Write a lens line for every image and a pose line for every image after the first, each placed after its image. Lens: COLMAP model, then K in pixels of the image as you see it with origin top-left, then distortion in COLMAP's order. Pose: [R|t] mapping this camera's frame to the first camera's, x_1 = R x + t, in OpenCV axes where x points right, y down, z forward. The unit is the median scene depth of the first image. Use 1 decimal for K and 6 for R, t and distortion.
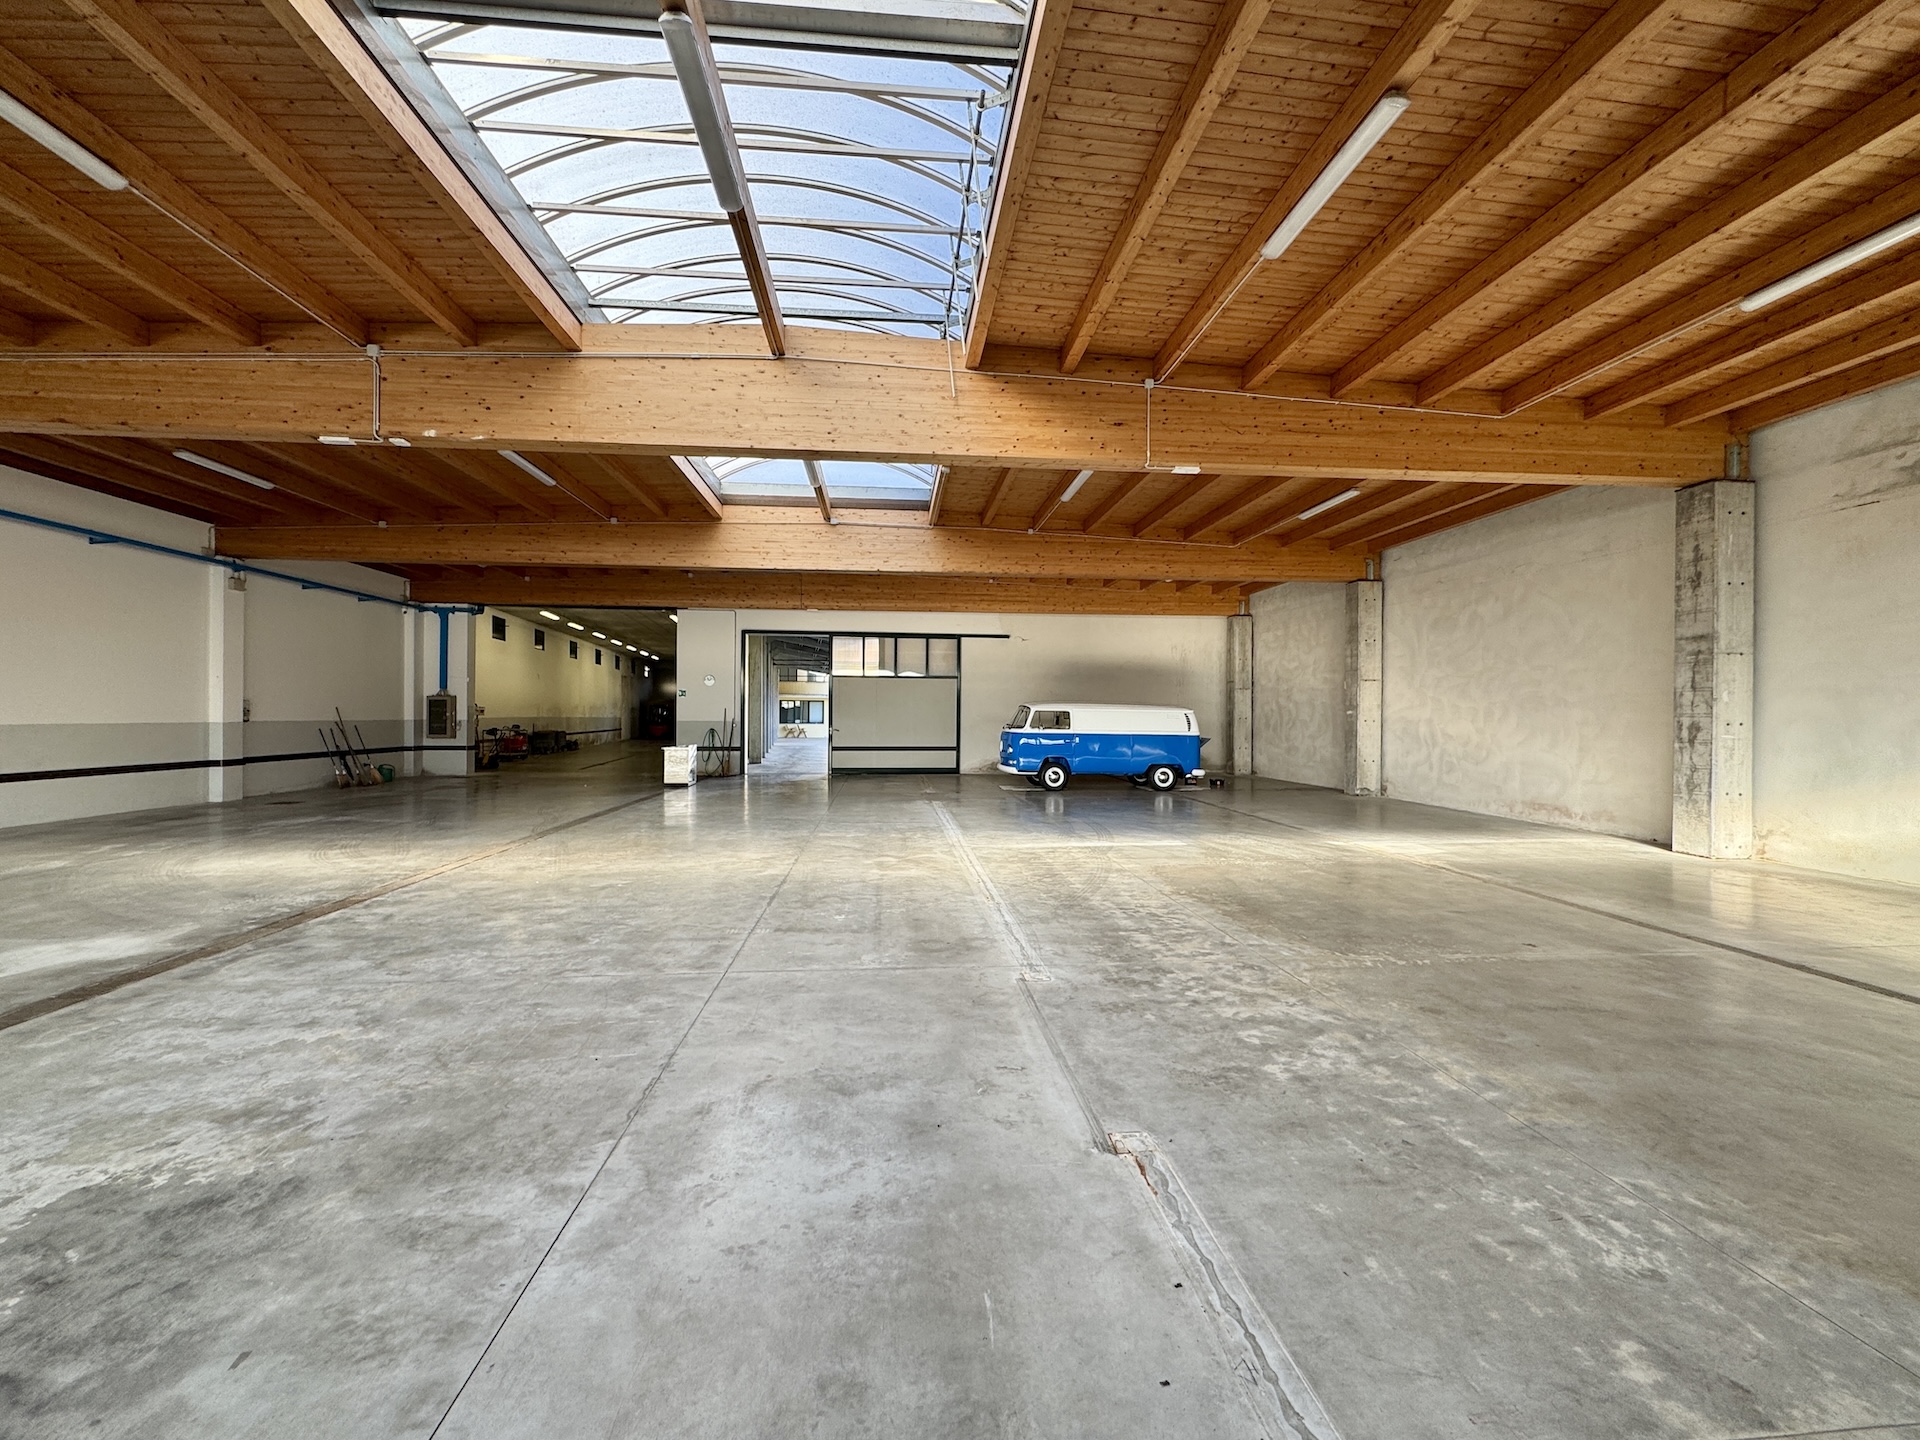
lens RADIAL K [[819.9, 0, 966.9], [0, 819.9, 714.4], [0, 0, 1]] dist [-0.001173, 0.000200]
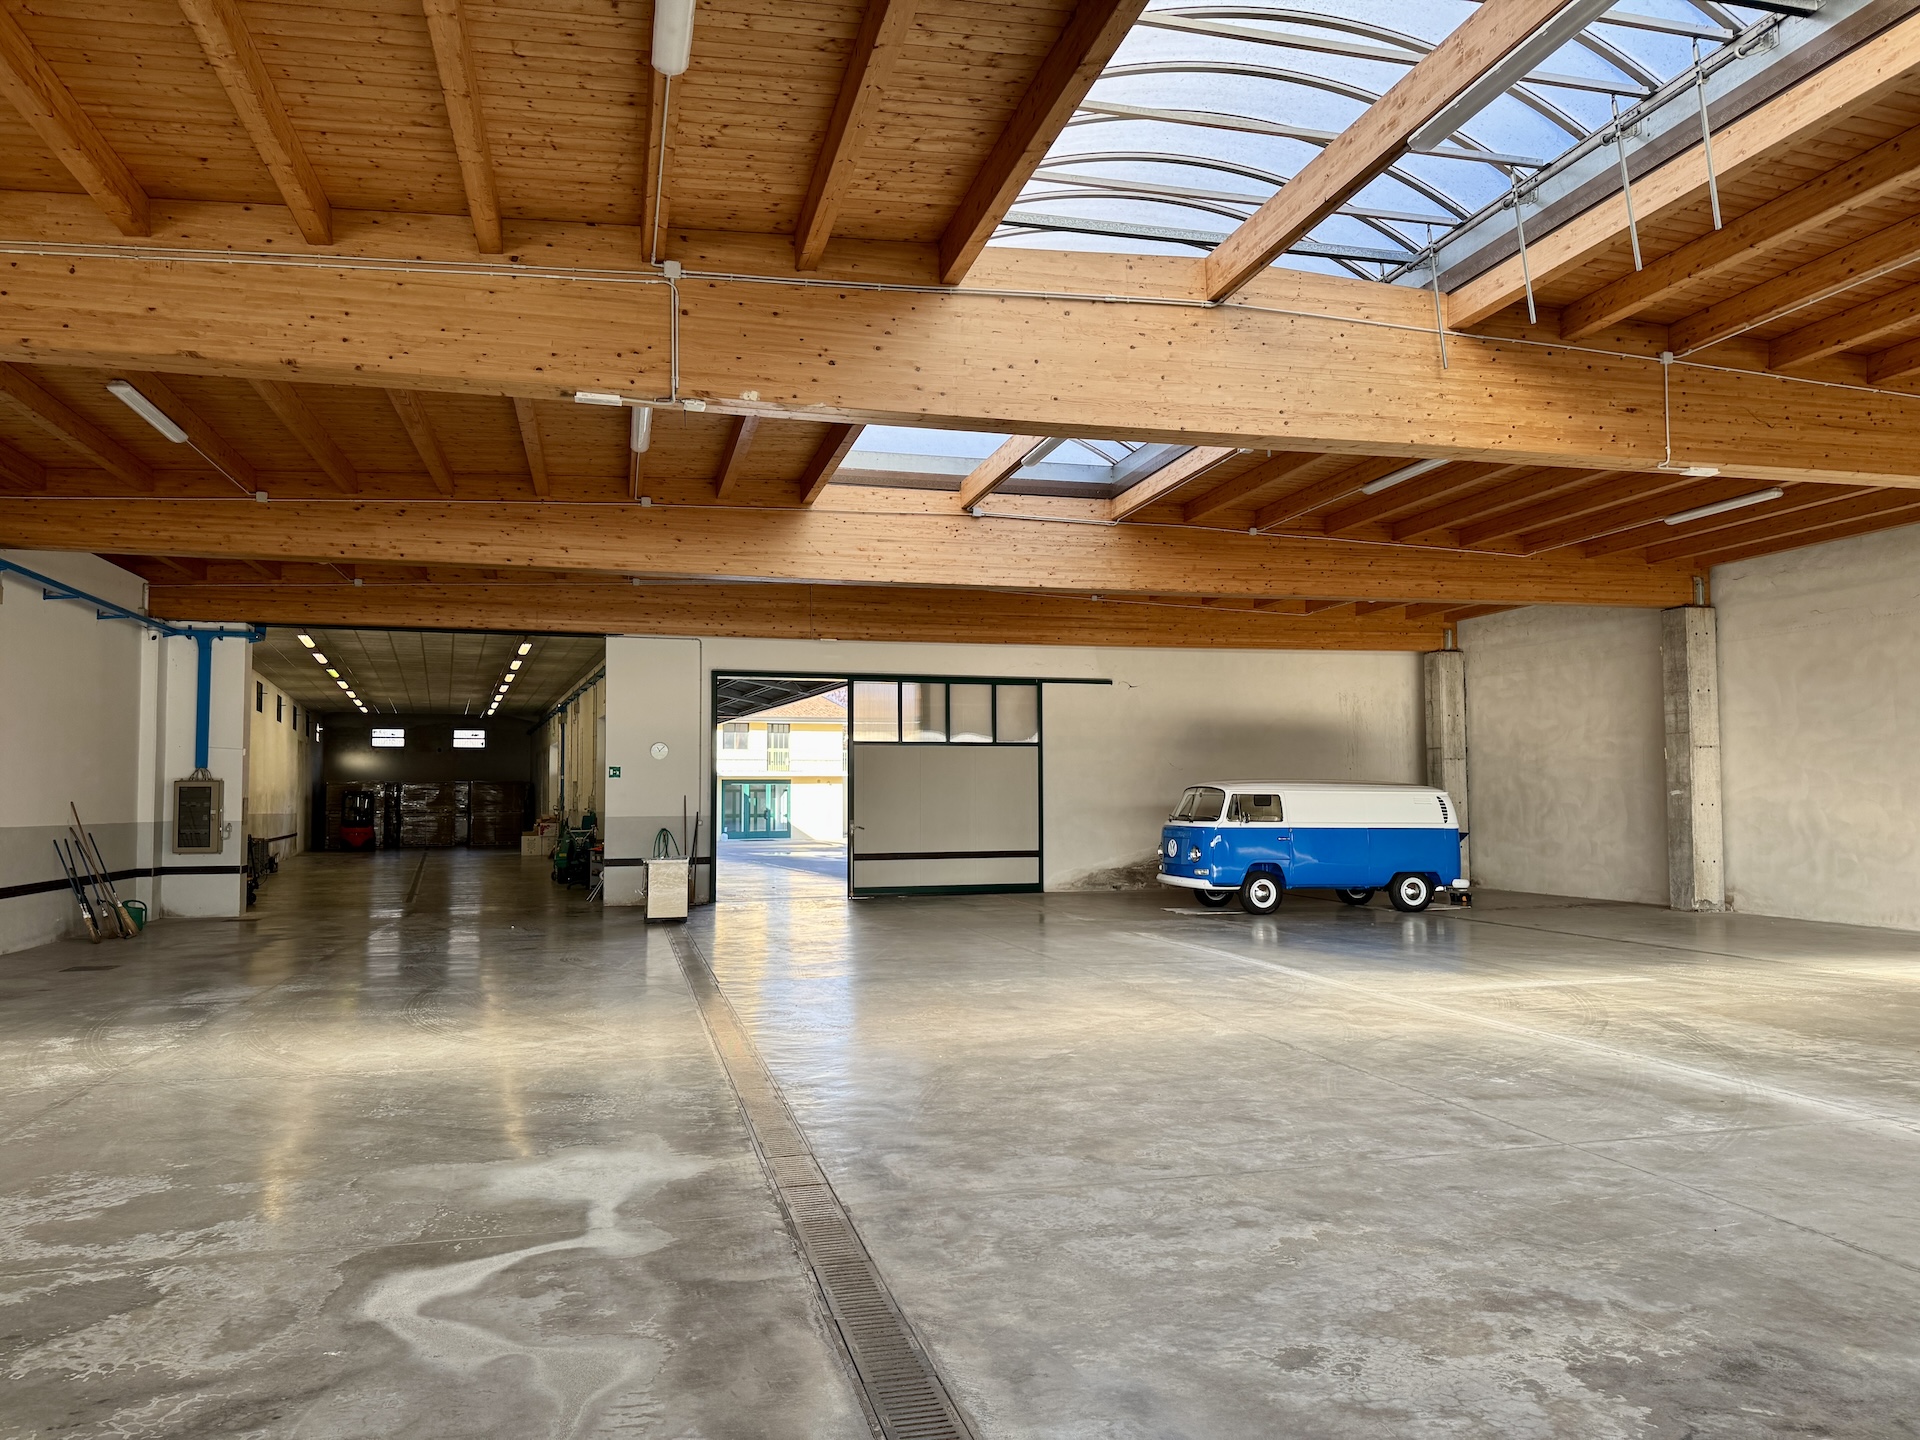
lens RADIAL K [[1352.3, 0, 962.2], [0, 1352.3, 730.0], [0, 0, 1]] dist [0.063965, -0.085060]
pose [[0.986470, -0.003101, 0.163910, -0.311619], [0.011420, 0.998692, -0.049838, -0.004390], [-0.163541, 0.051036, 0.985216, -0.055258]]
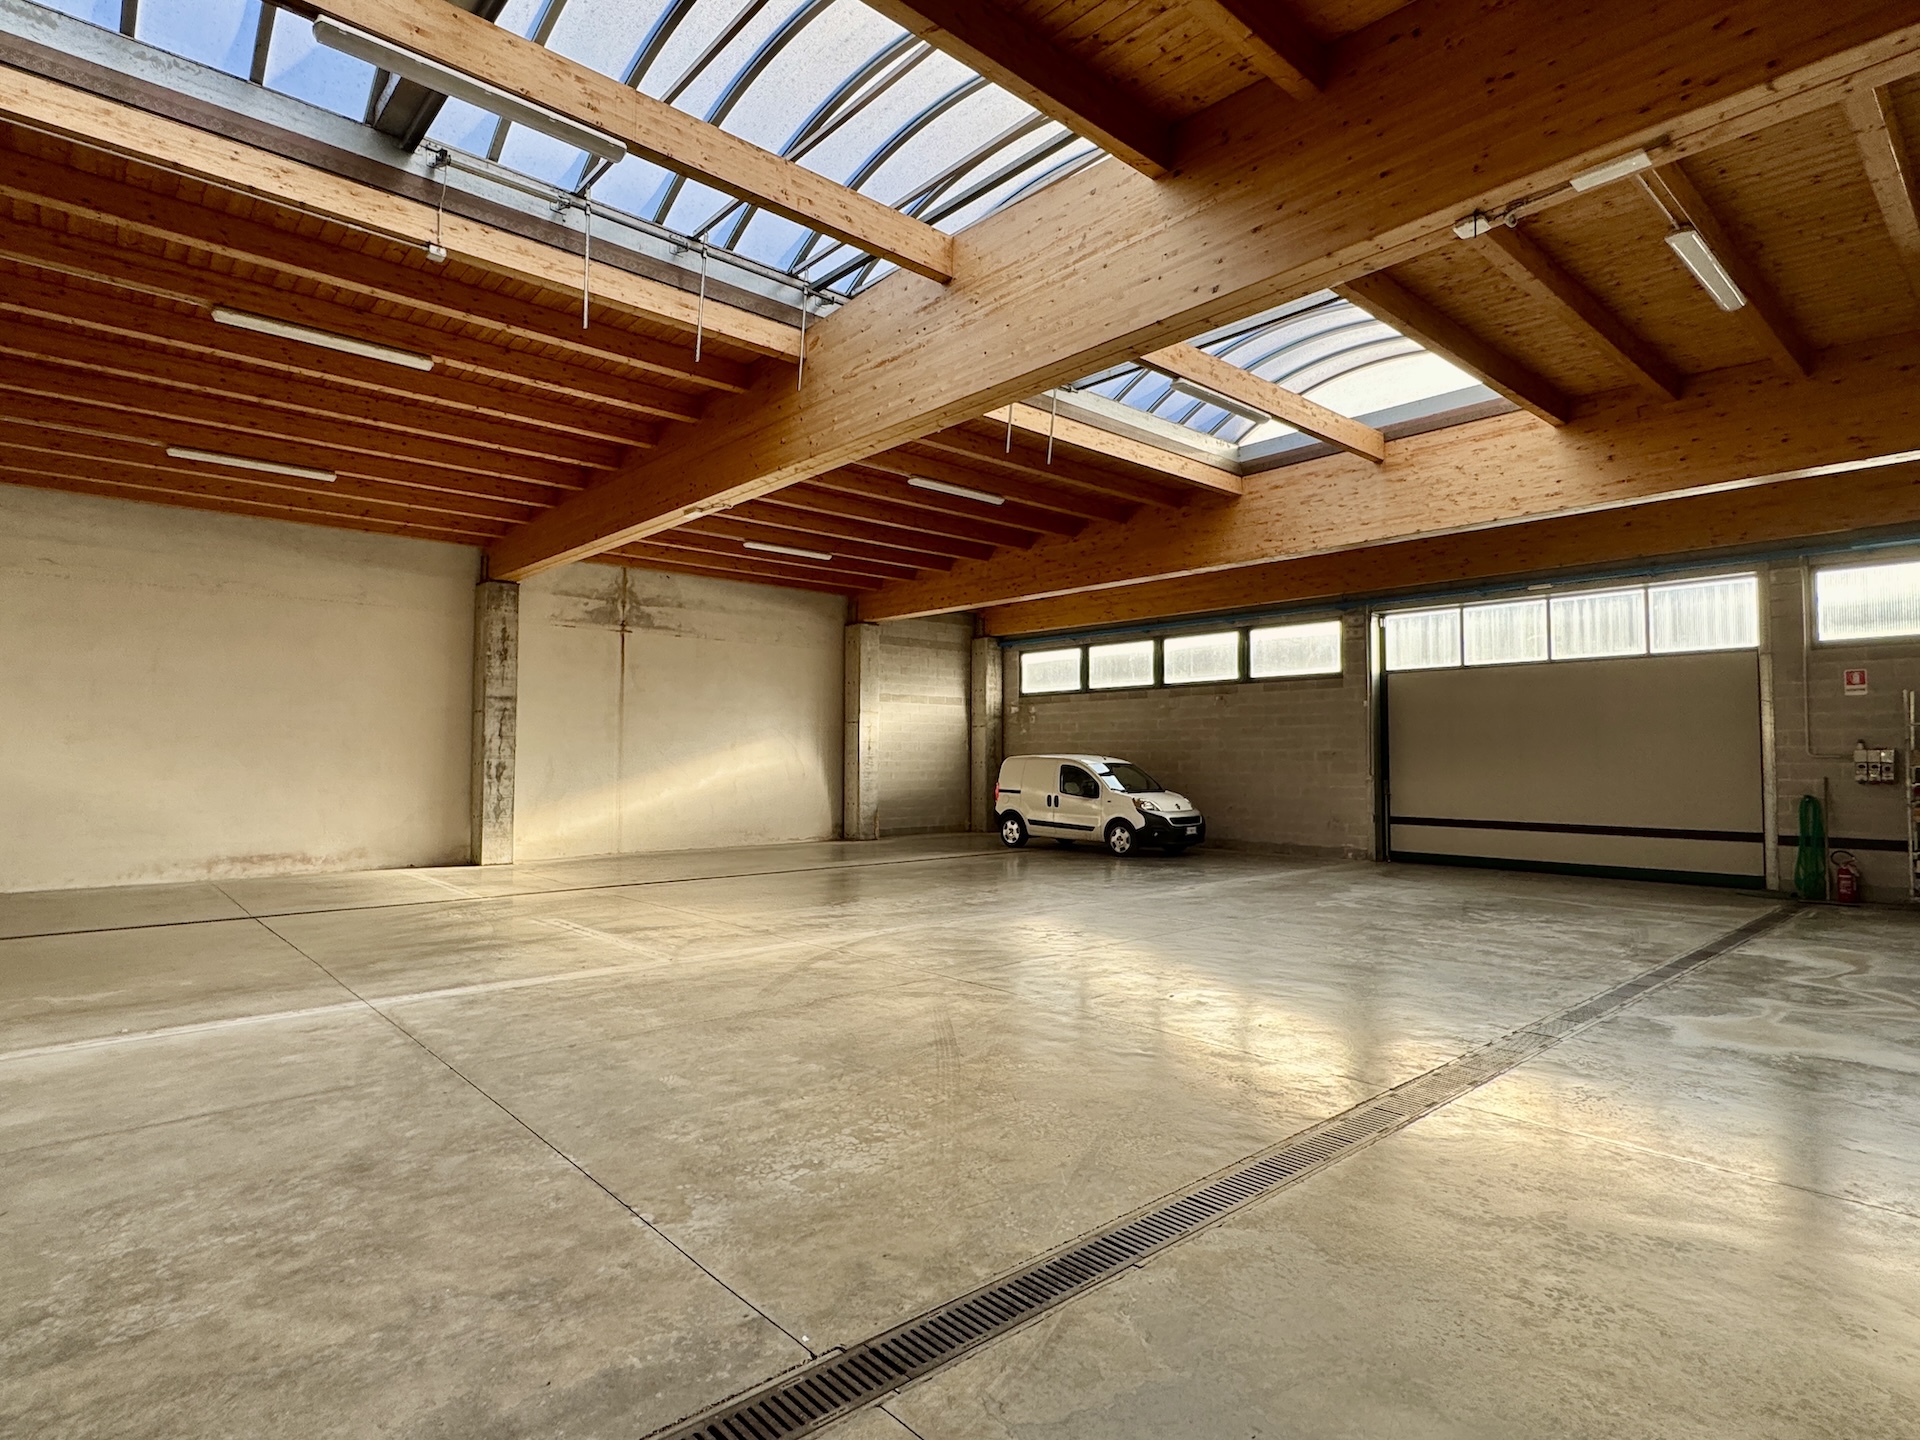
lens RADIAL K [[1027.1, 0, 969.0], [0, 1027.1, 715.7], [0, 0, 1]] dist [0.001354, -0.001665]
pose [[-0.606700, 0.026738, 0.794481, -0.469991], [-0.004744, 0.999295, -0.037254, -0.004137], [-0.794917, -0.026371, -0.606145, 0.765194]]
